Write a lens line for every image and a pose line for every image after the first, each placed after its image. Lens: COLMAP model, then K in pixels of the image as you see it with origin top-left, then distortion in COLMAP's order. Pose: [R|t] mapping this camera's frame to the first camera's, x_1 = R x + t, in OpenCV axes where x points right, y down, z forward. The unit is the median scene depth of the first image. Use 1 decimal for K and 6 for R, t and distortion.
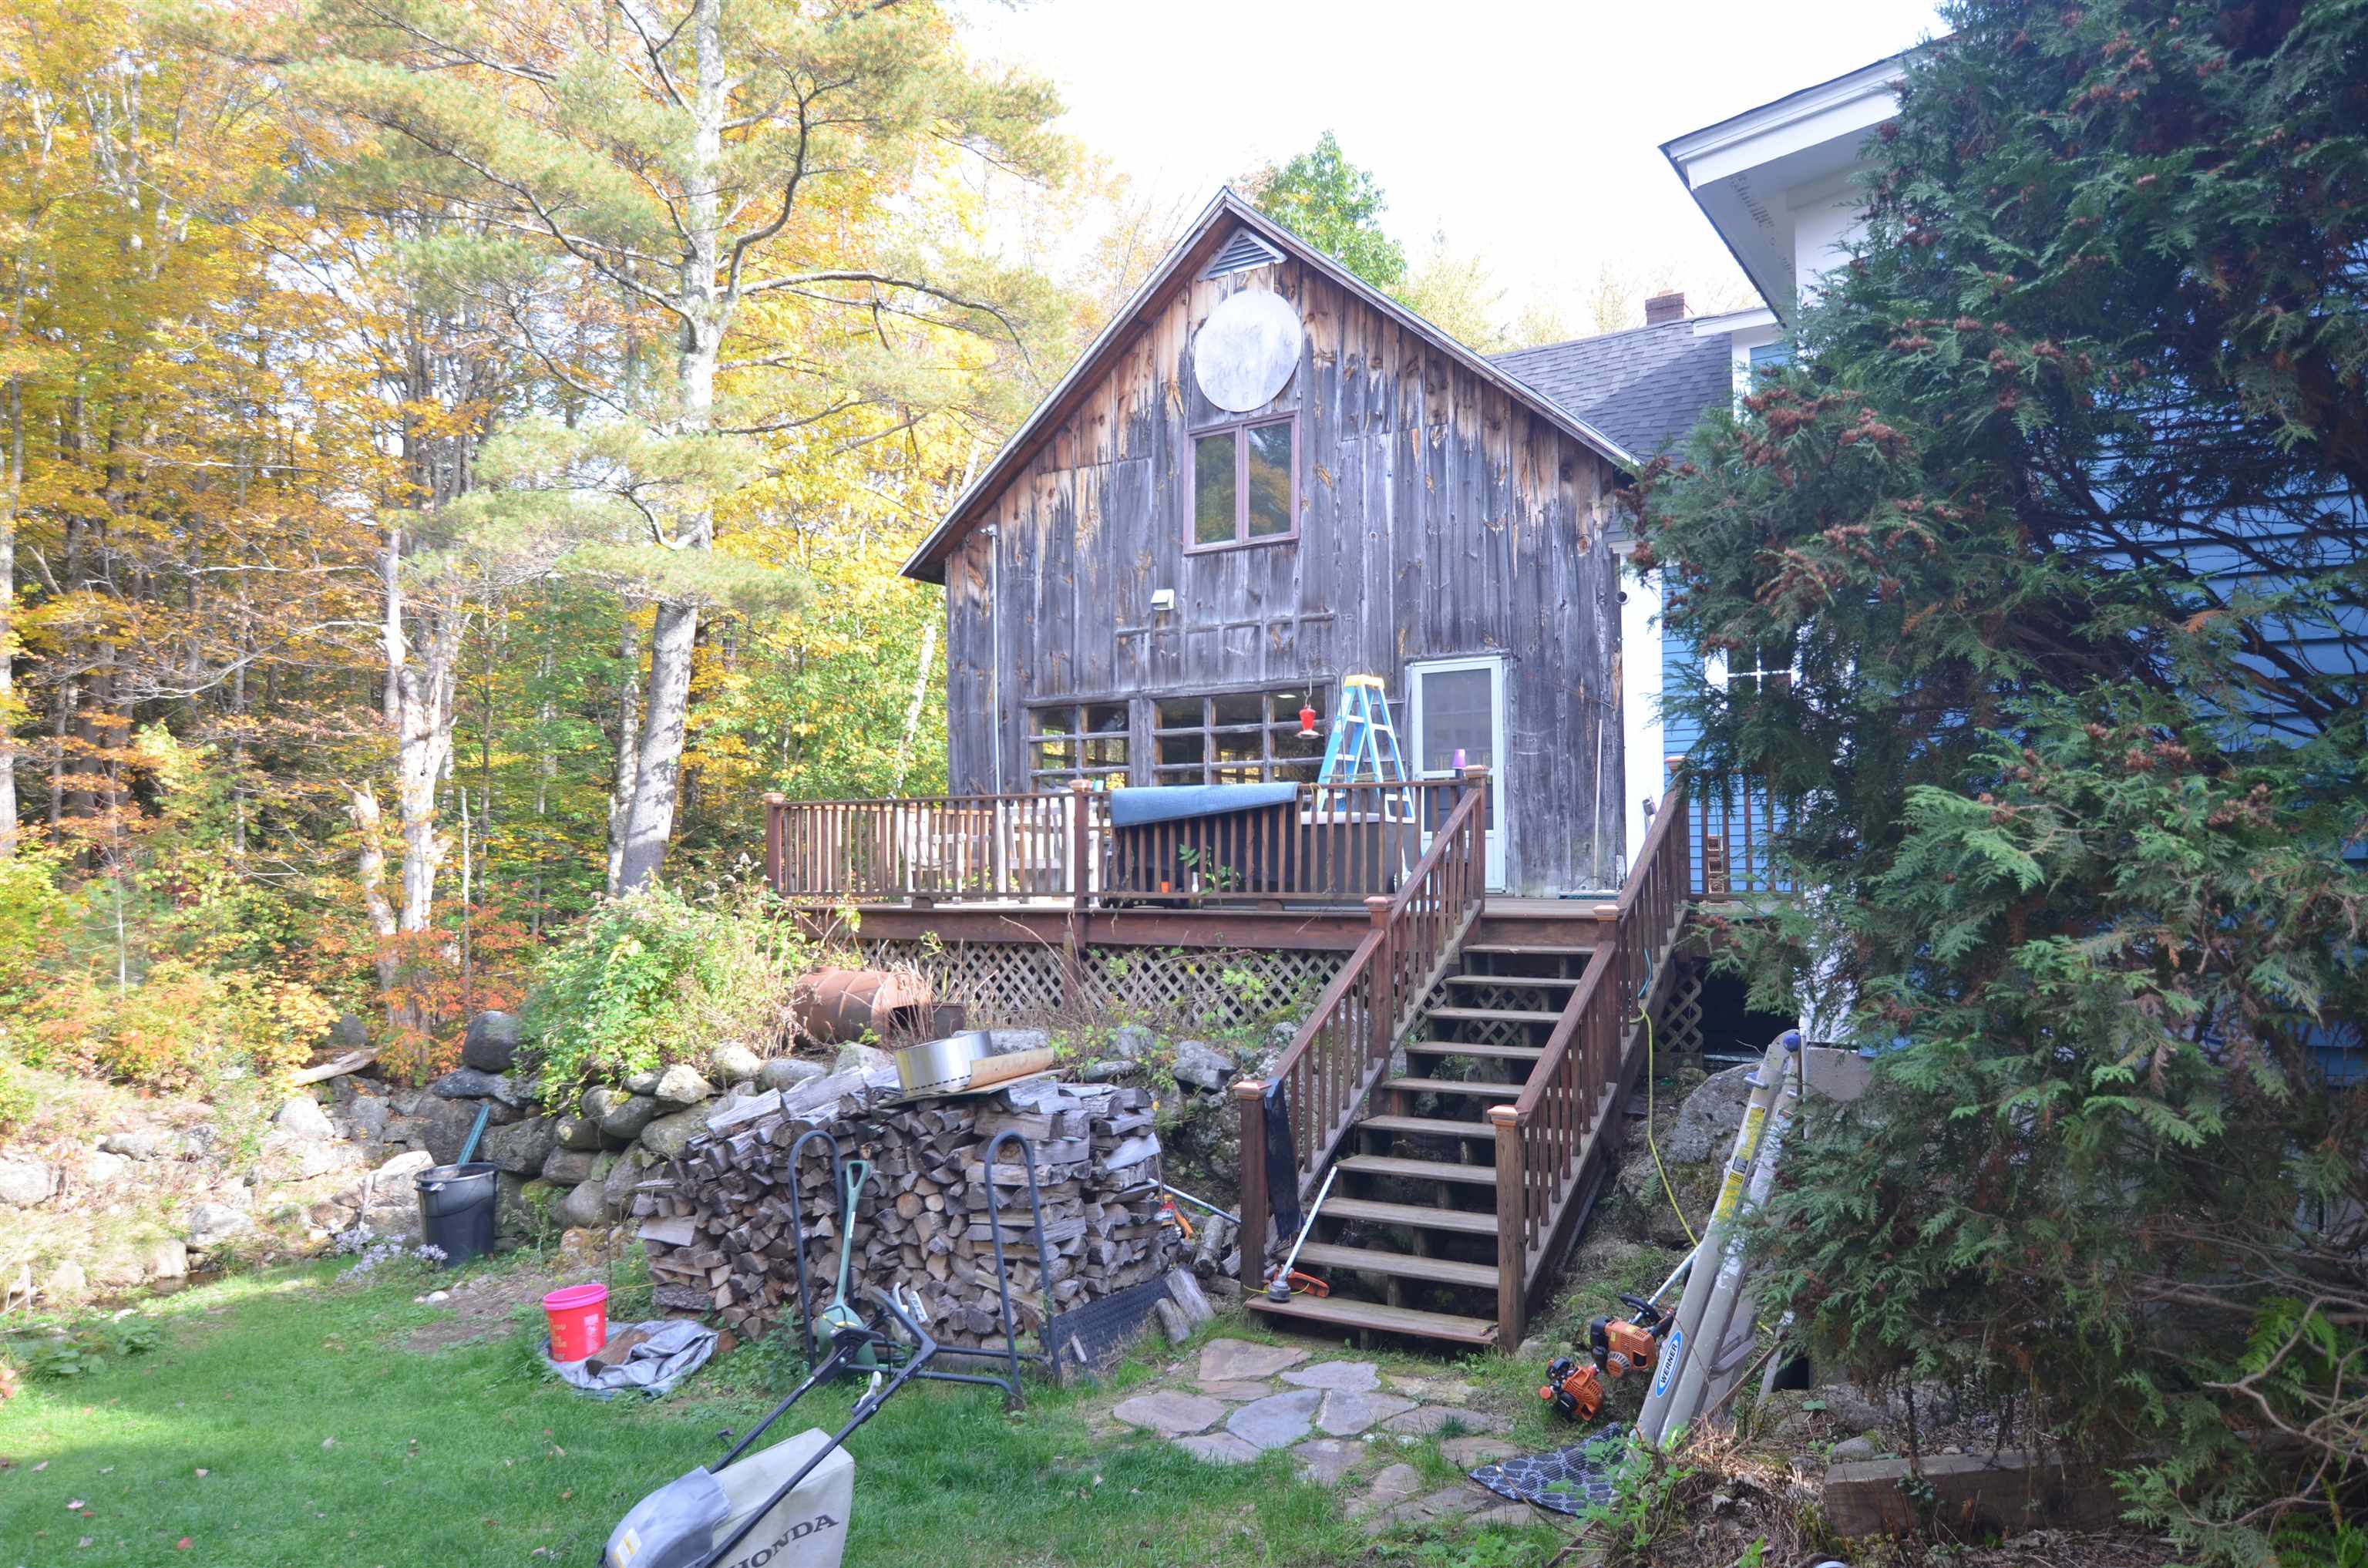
lens RADIAL K [[1601.8, 0, 1187.0], [0, 1601.8, 785.7], [0, 0, 1]] dist [-0.000179, -0.014826]
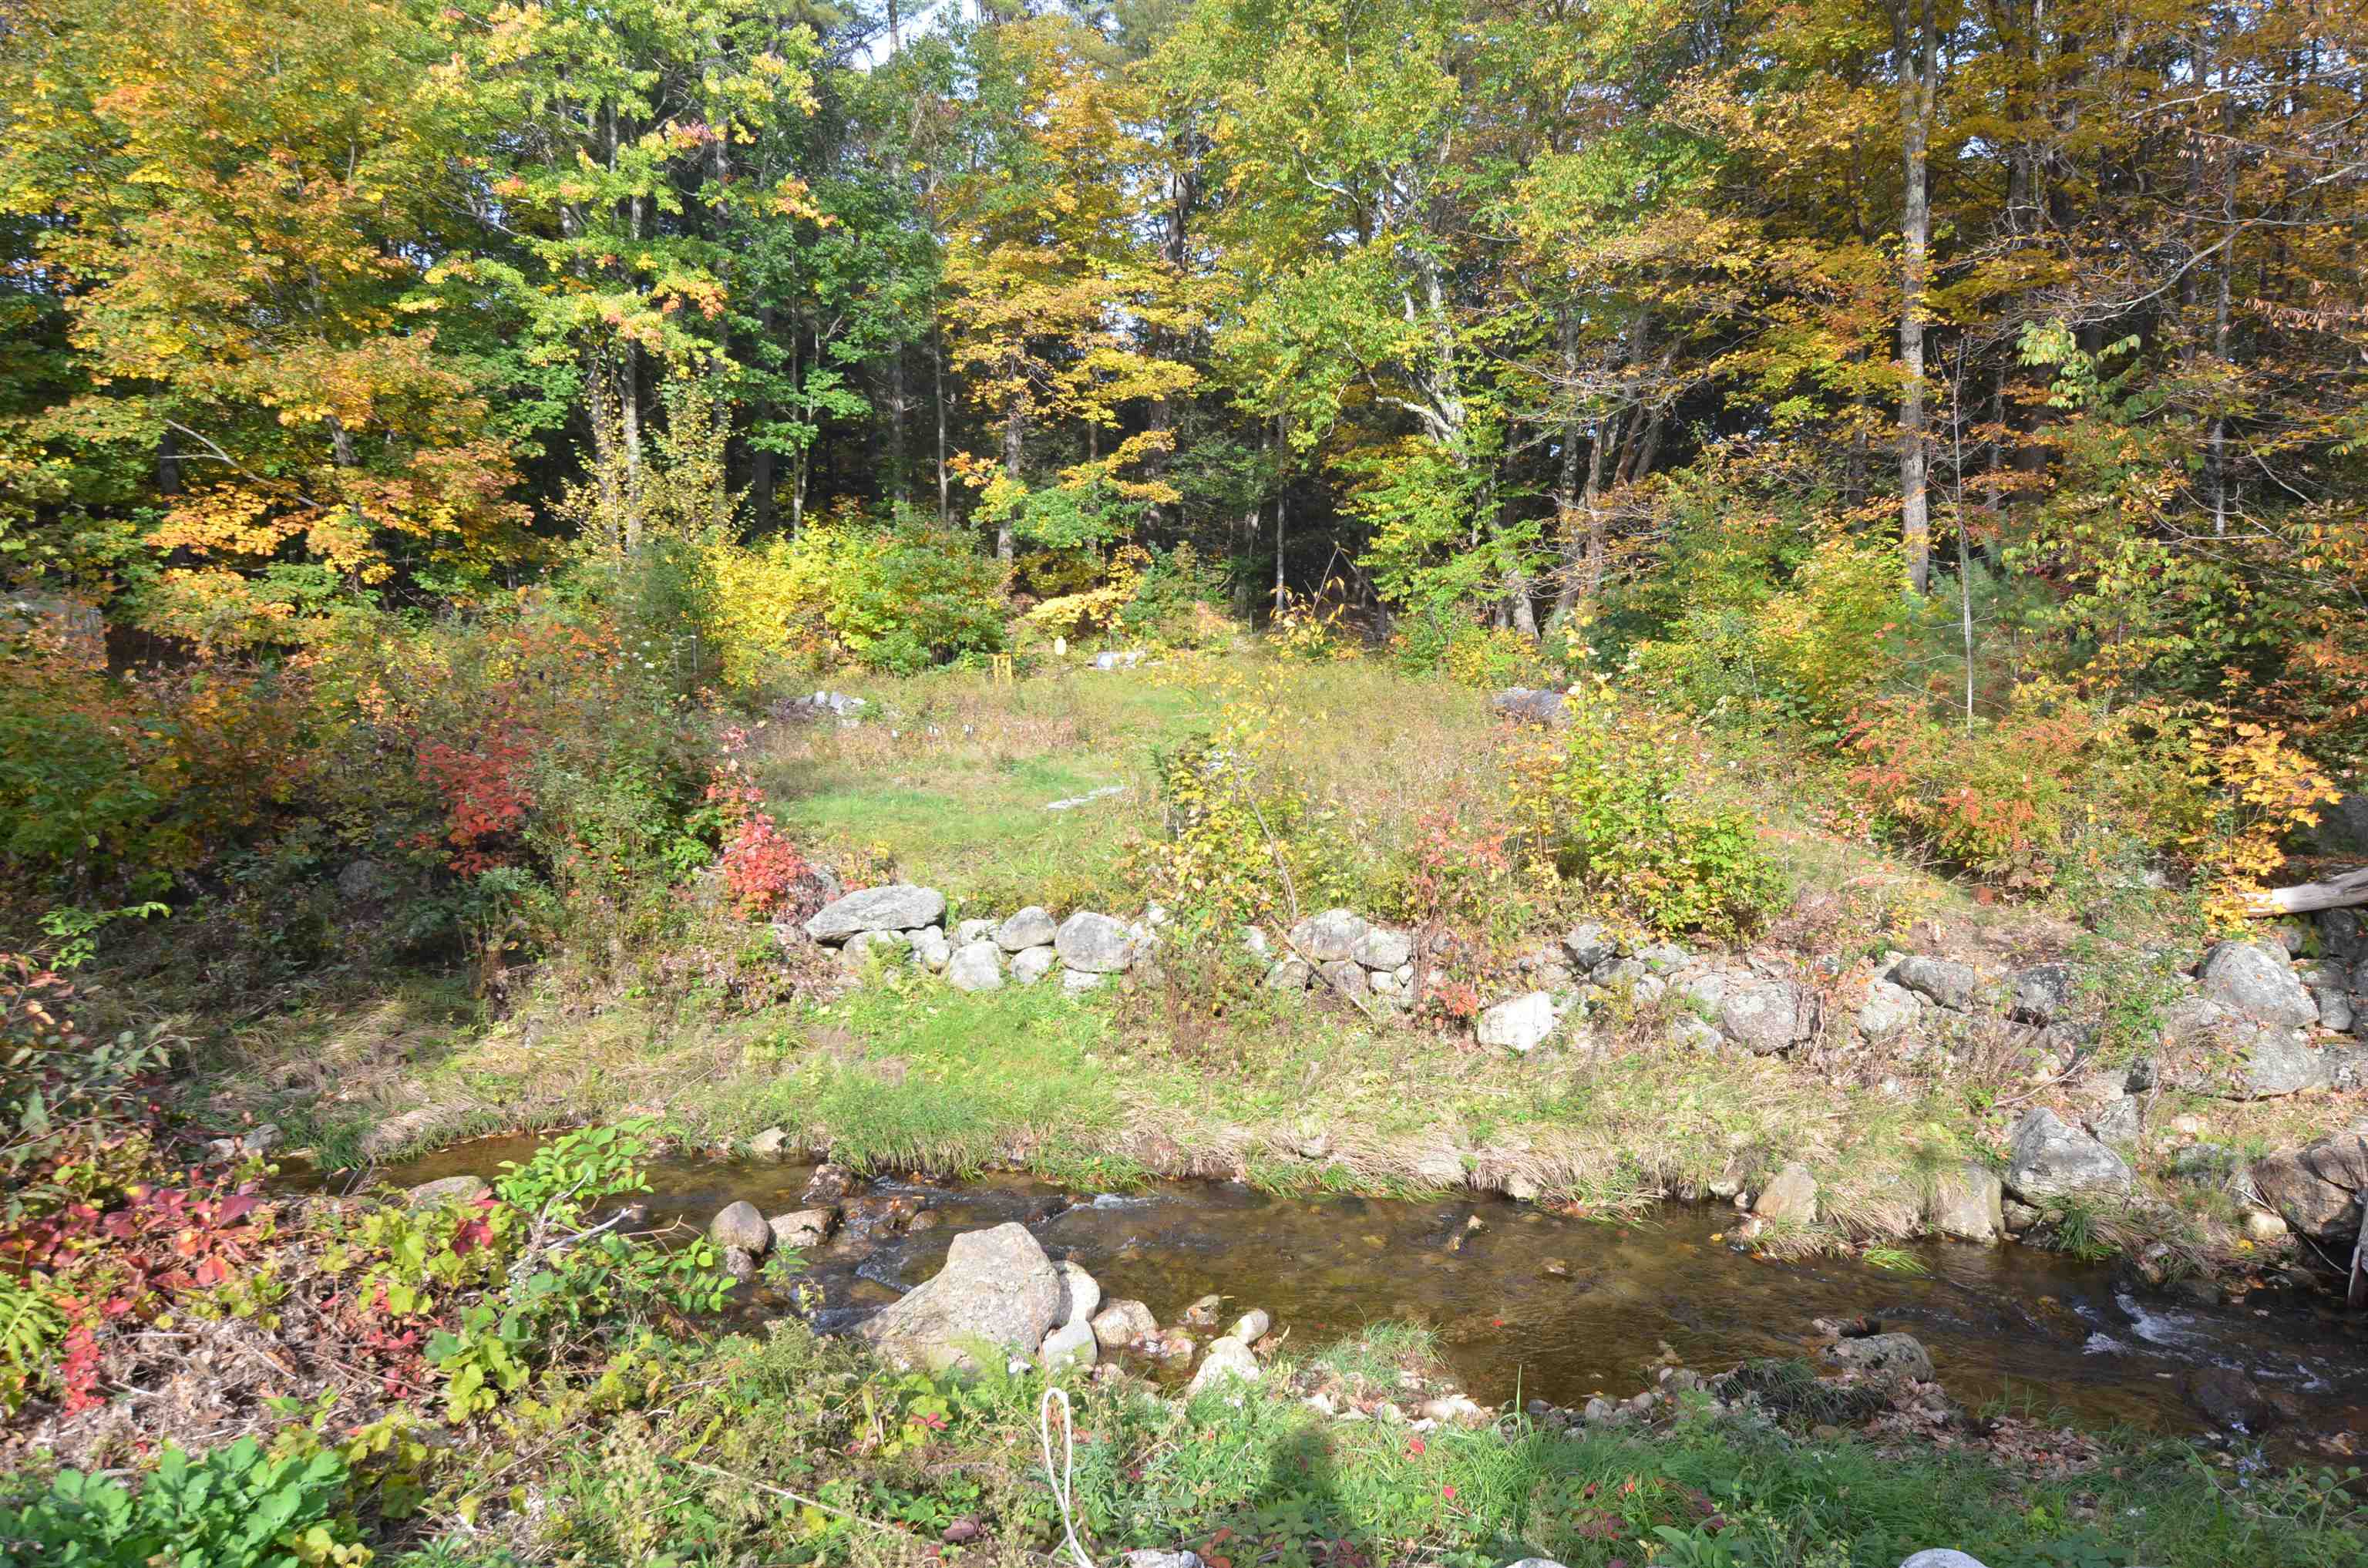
lens RADIAL K [[1601.8, 0, 1184.1], [0, 1601.8, 788.0], [0, 0, 1]] dist [-0.000179, -0.014826]
pose [[0.421203, 0.068719, -0.904359, -0.231871], [0.040294, 0.994723, 0.094352, 0.082062], [0.906071, -0.076181, 0.416211, 0.467976]]
